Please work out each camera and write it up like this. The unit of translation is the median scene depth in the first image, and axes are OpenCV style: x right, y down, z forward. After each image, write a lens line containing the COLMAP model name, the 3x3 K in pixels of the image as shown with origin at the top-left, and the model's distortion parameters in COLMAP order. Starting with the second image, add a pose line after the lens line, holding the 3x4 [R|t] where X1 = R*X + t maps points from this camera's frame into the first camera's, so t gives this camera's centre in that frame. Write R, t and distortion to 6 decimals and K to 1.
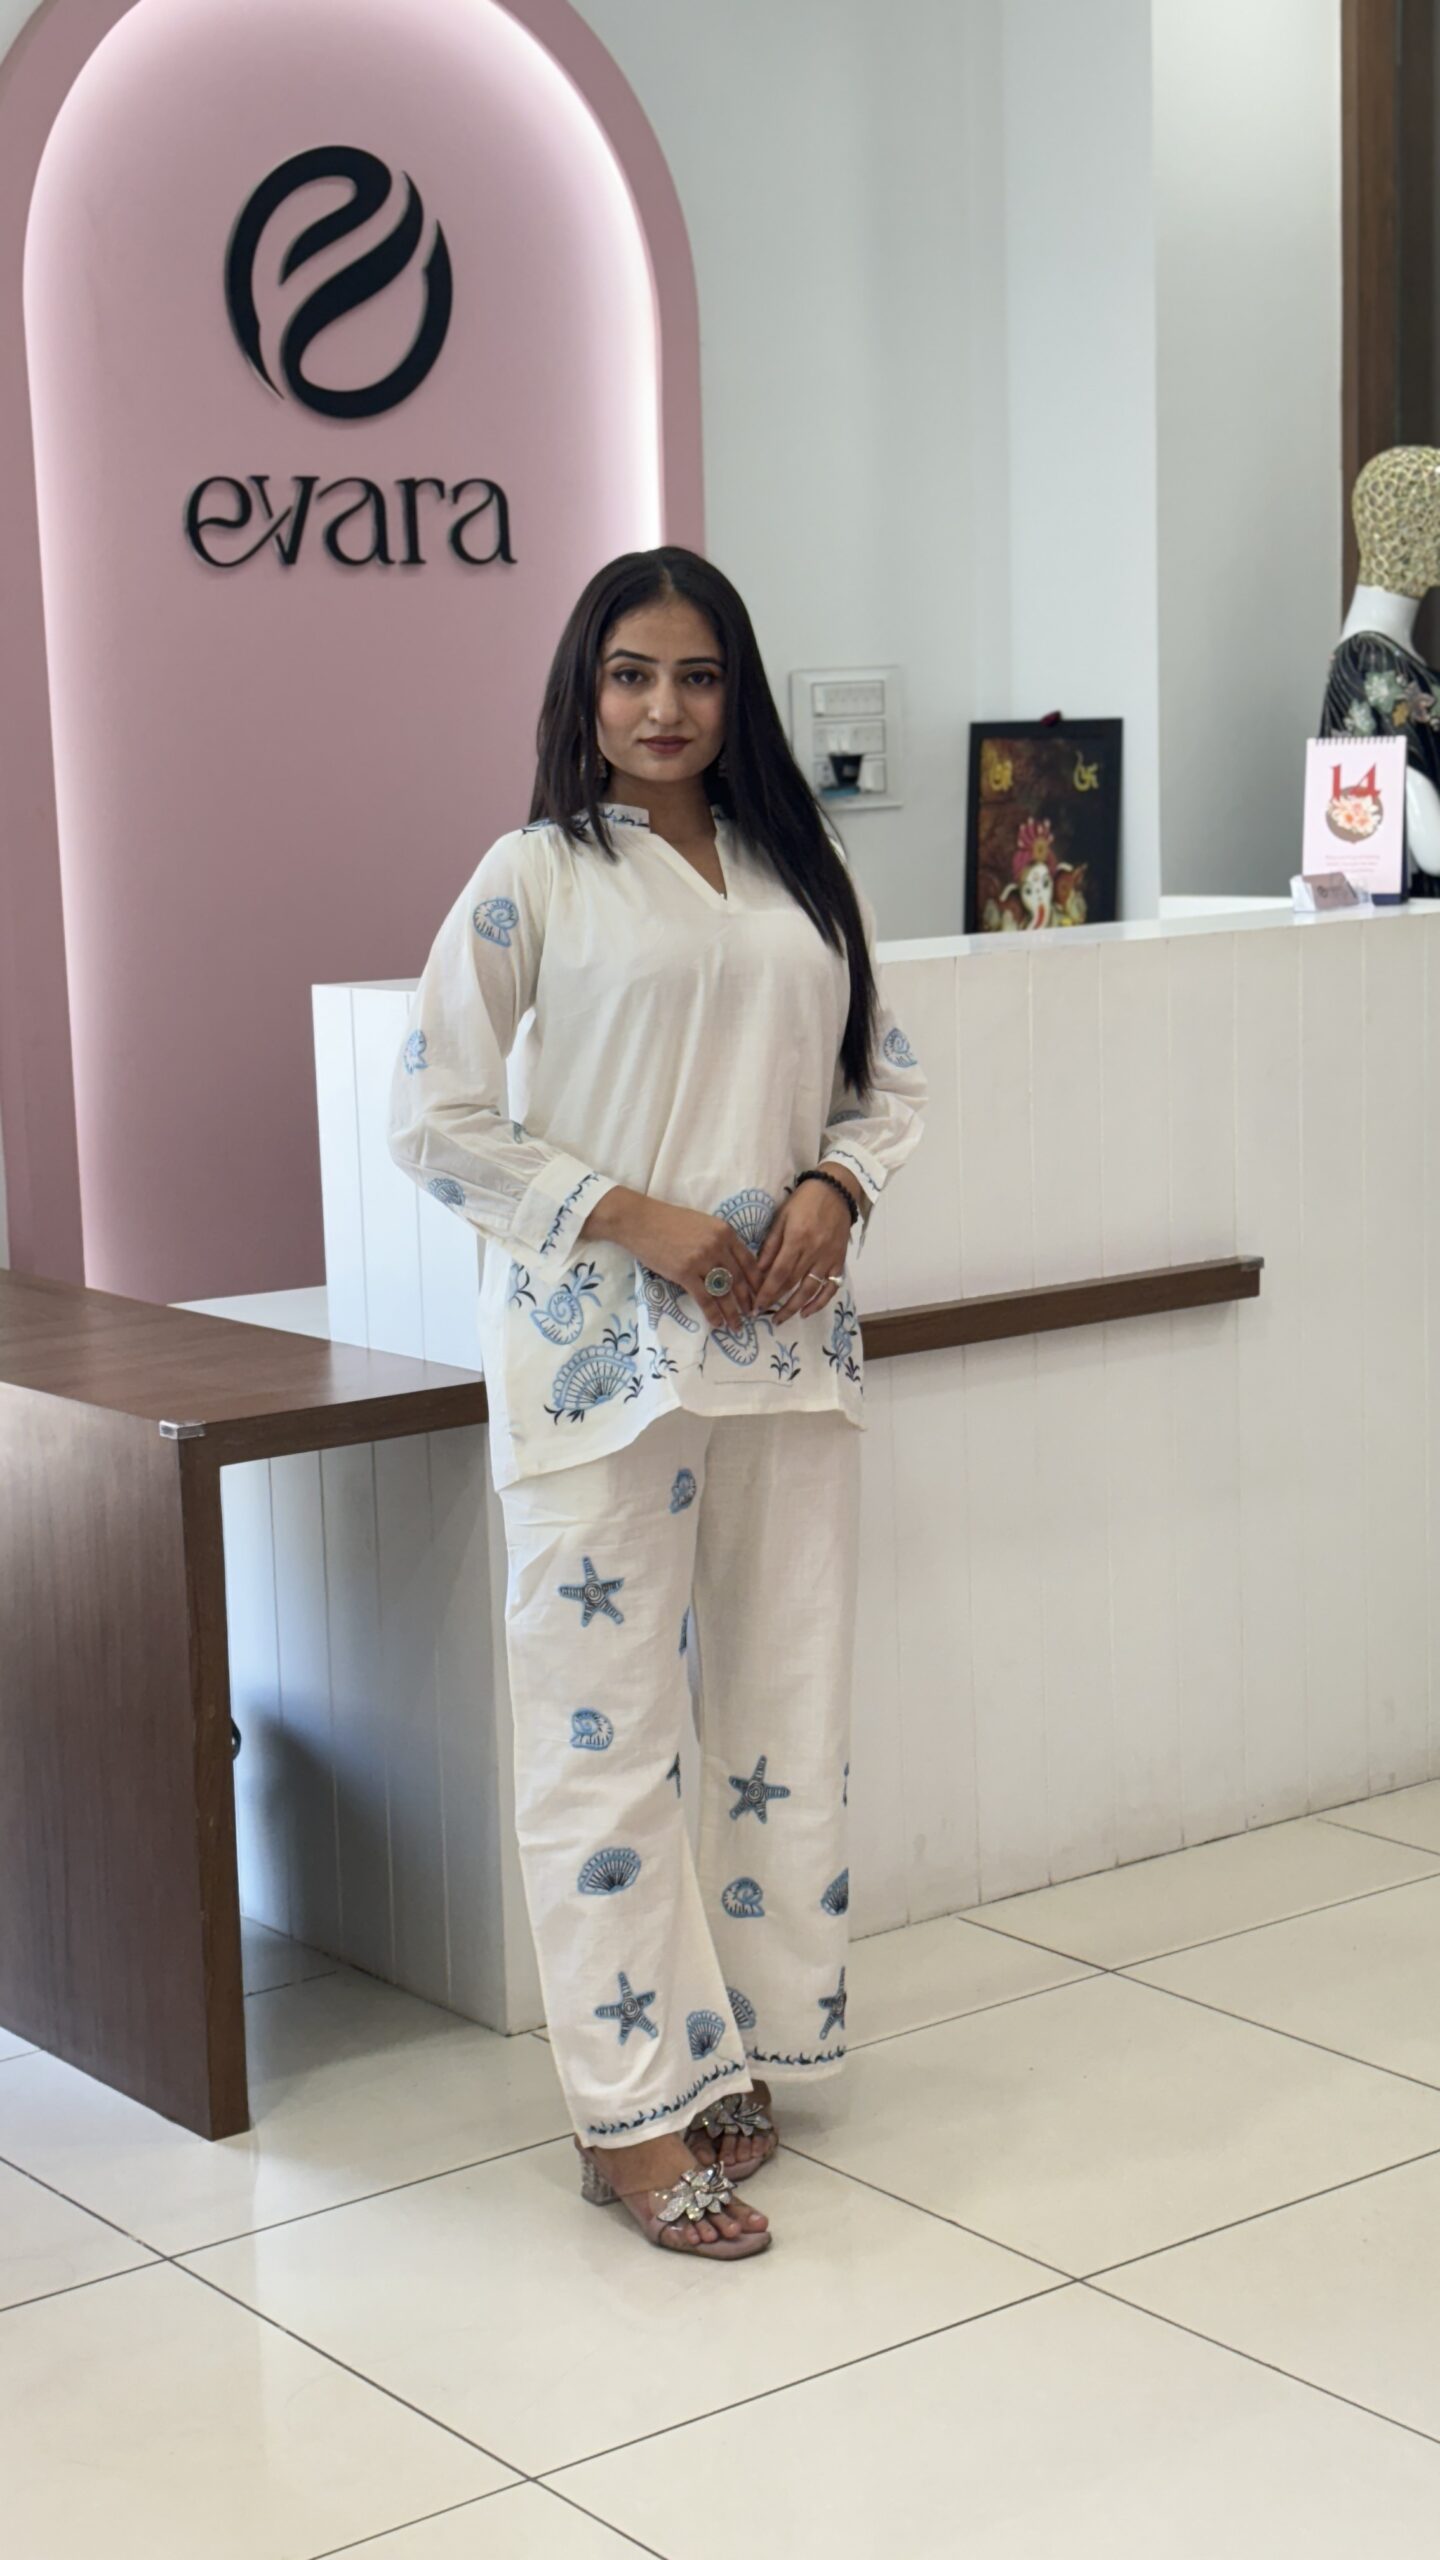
lens RADIAL K [[3952.7, 0, 698.7], [0, 3952.7, 1273.3], [0, 0, 1]] dist [0.146986, 0.000000]
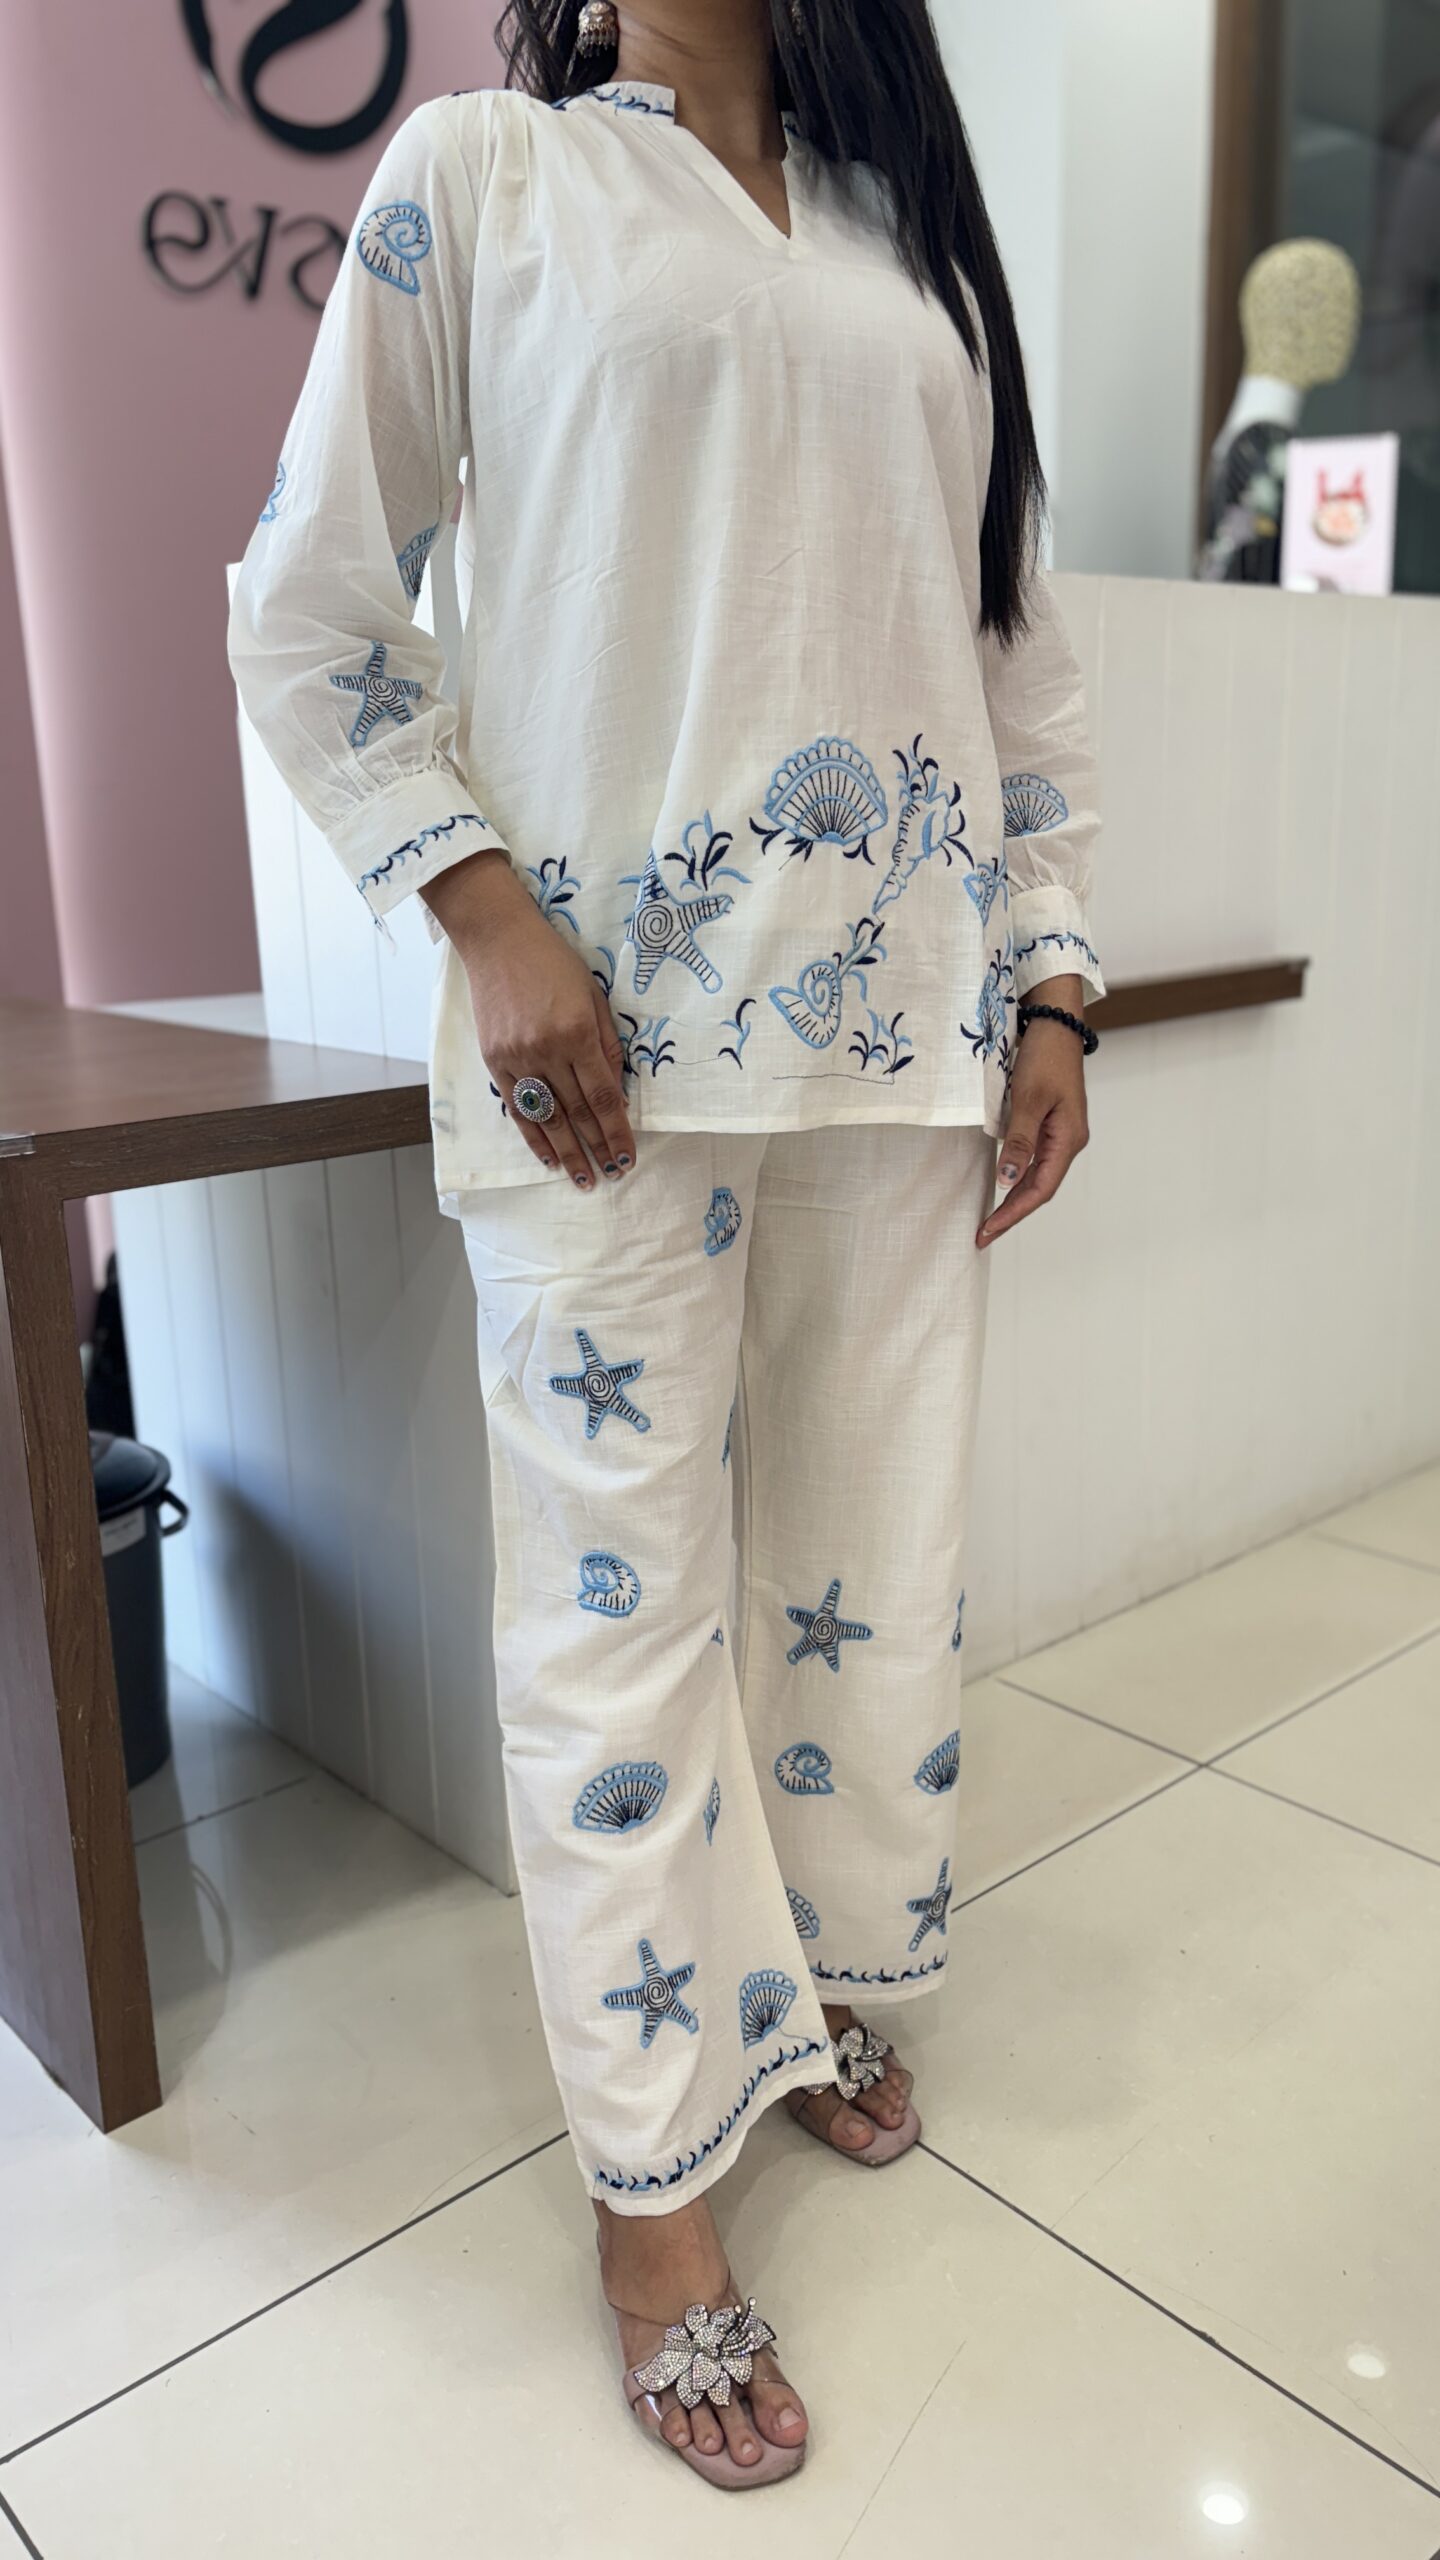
lens RADIAL K [[1939.4, 0, 721.0], [0, 1939.4, 1321.2], [0, 0, 1]] dist [0.026745, -0.017609]
pose [[0.997637, -0.008657, 0.068160, -0.025214], [0.001042, 0.993822, 0.110978, 0.031157], [-0.068700, -0.110645, 0.991483, 0.582721]]
